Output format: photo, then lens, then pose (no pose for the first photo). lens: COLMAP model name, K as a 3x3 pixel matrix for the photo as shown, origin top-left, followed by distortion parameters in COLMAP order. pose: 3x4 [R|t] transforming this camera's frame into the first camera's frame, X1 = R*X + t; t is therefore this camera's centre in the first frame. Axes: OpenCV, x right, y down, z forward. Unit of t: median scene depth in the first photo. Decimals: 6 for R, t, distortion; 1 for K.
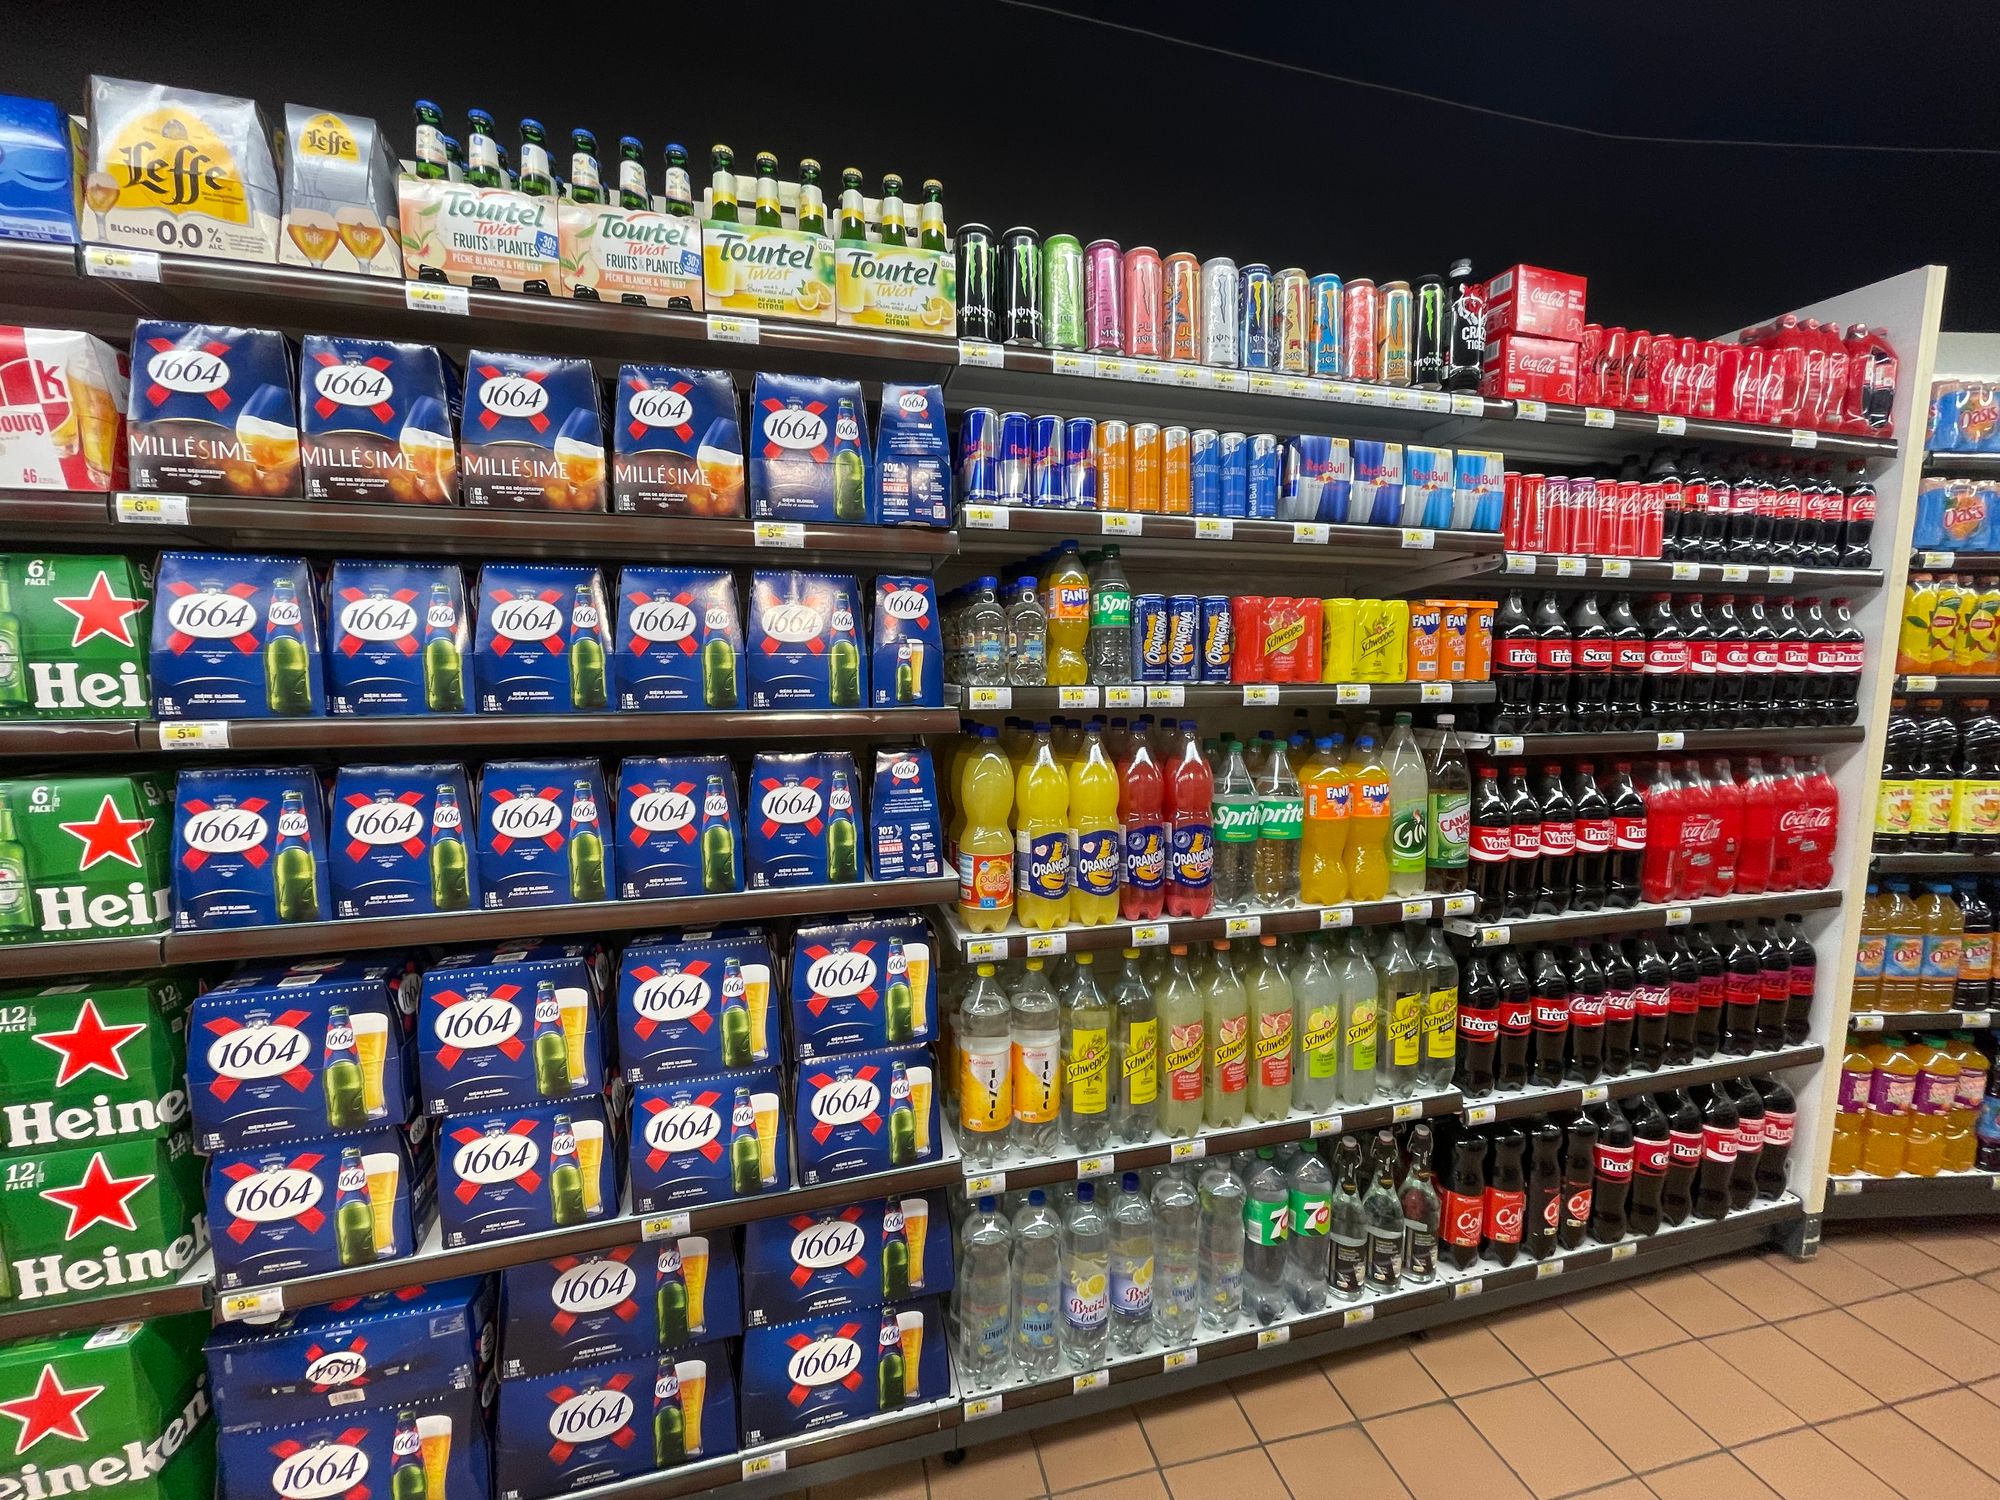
lens RADIAL K [[806.5, 0, 996.9], [0, 806.5, 757.4], [0, 0, 1]] dist [-0.001943, -0.000812]
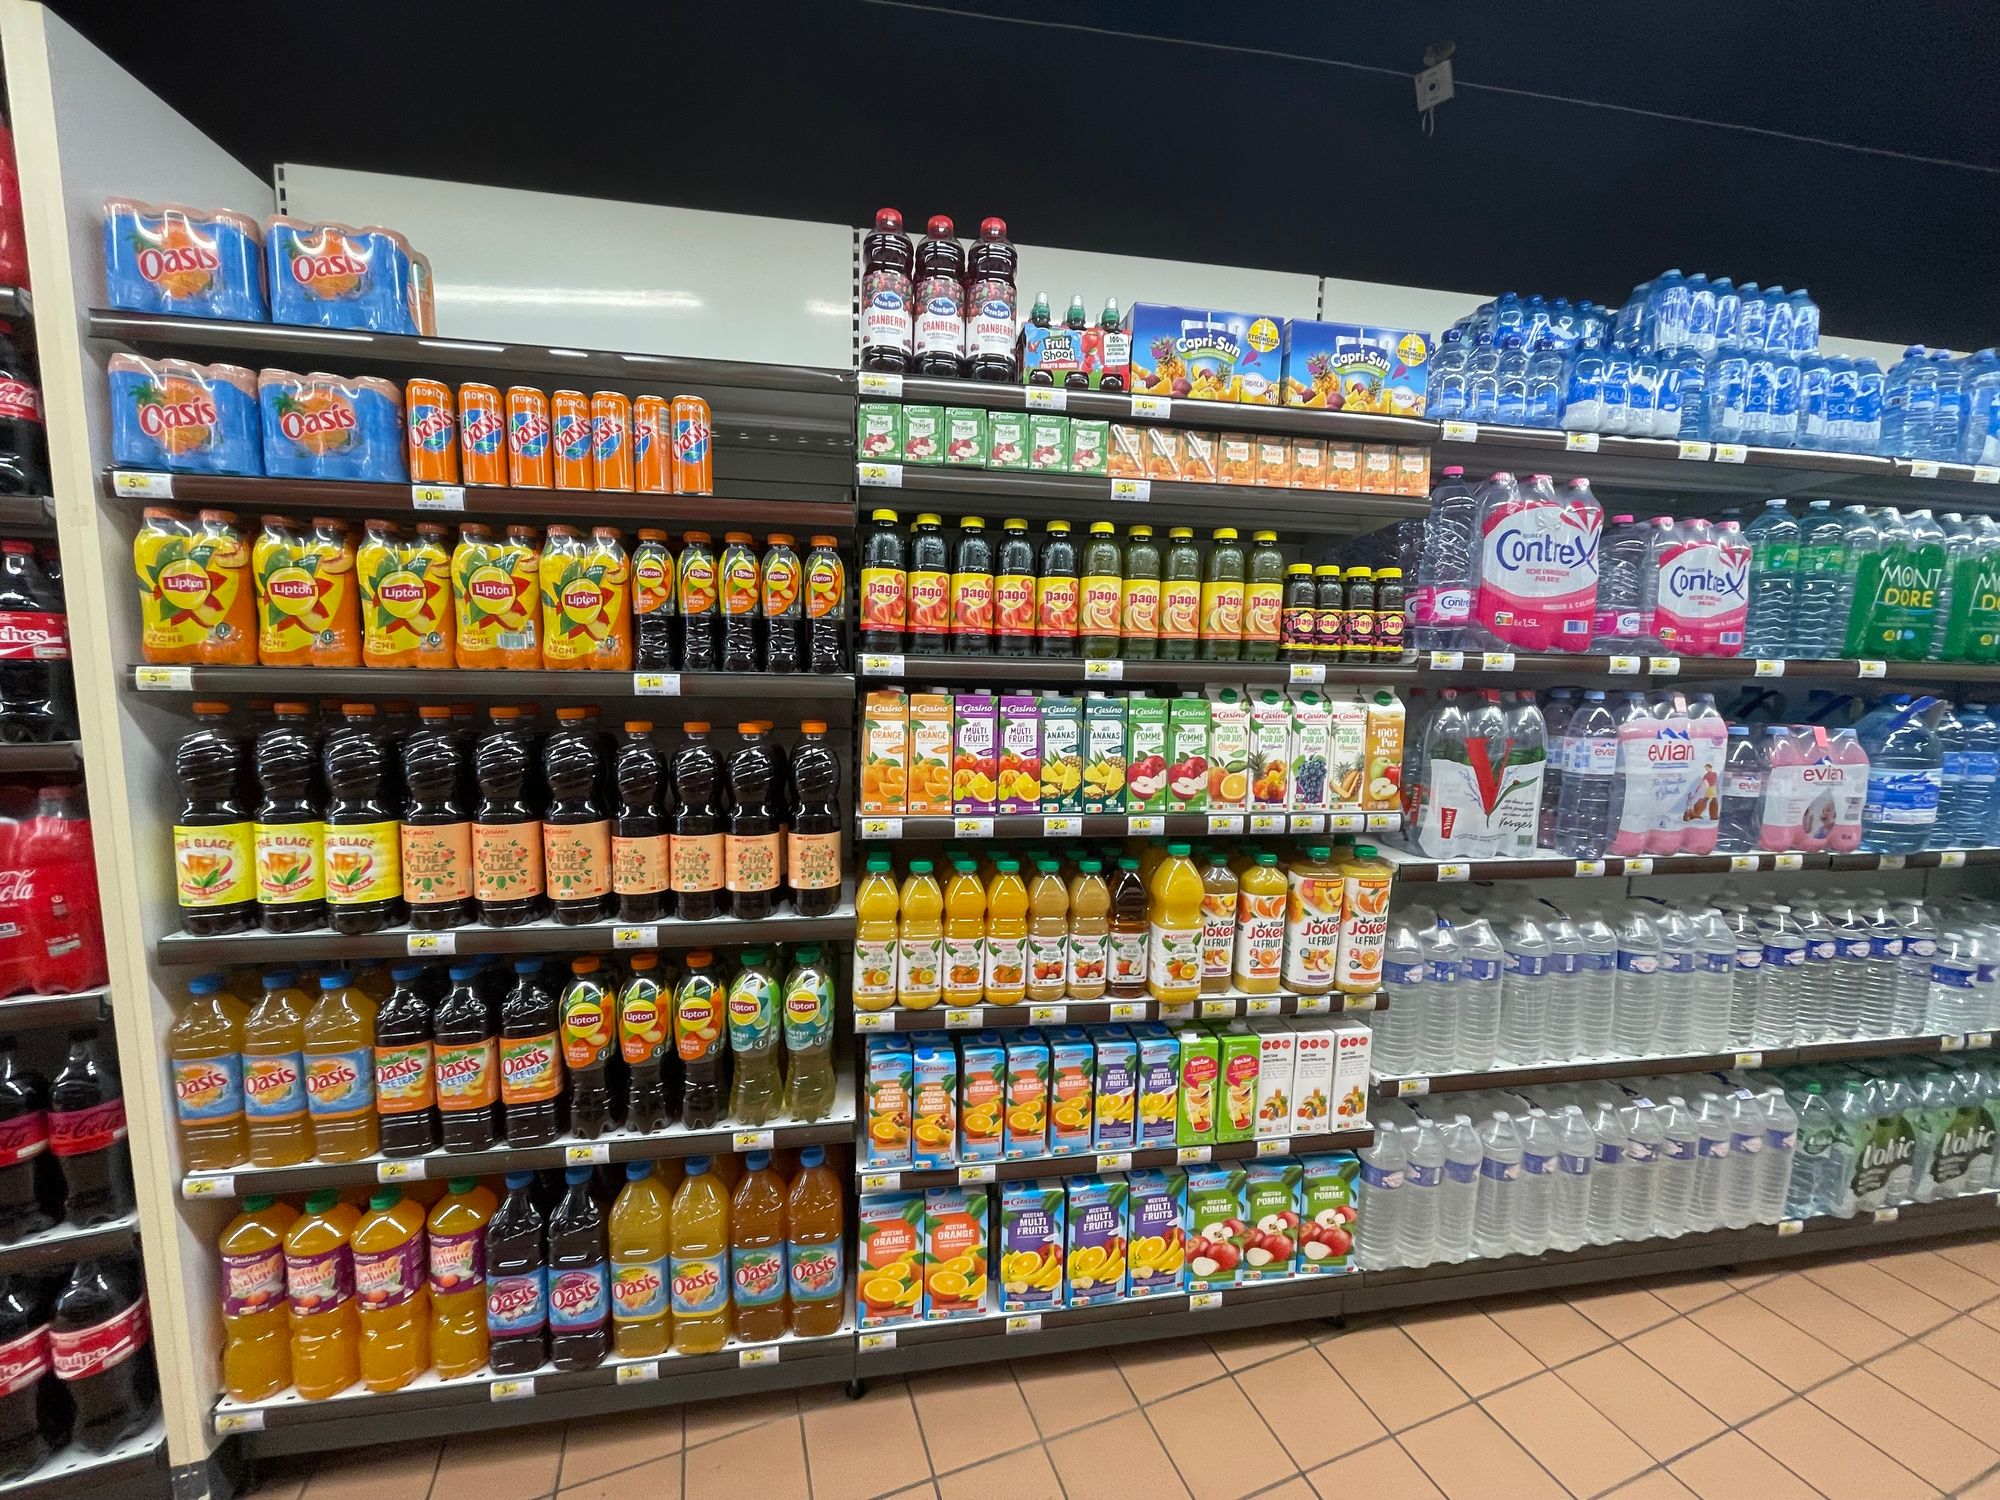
lens RADIAL K [[781.9, 0, 995.6], [0, 781.9, 754.3], [0, 0, 1]] dist [0.001375, 0.000103]
pose [[0.996745, 0.006590, 0.080349, 1.683111], [-0.006943, 0.999967, 0.004115, -0.035911], [-0.080319, -0.004660, 0.996758, 0.298480]]
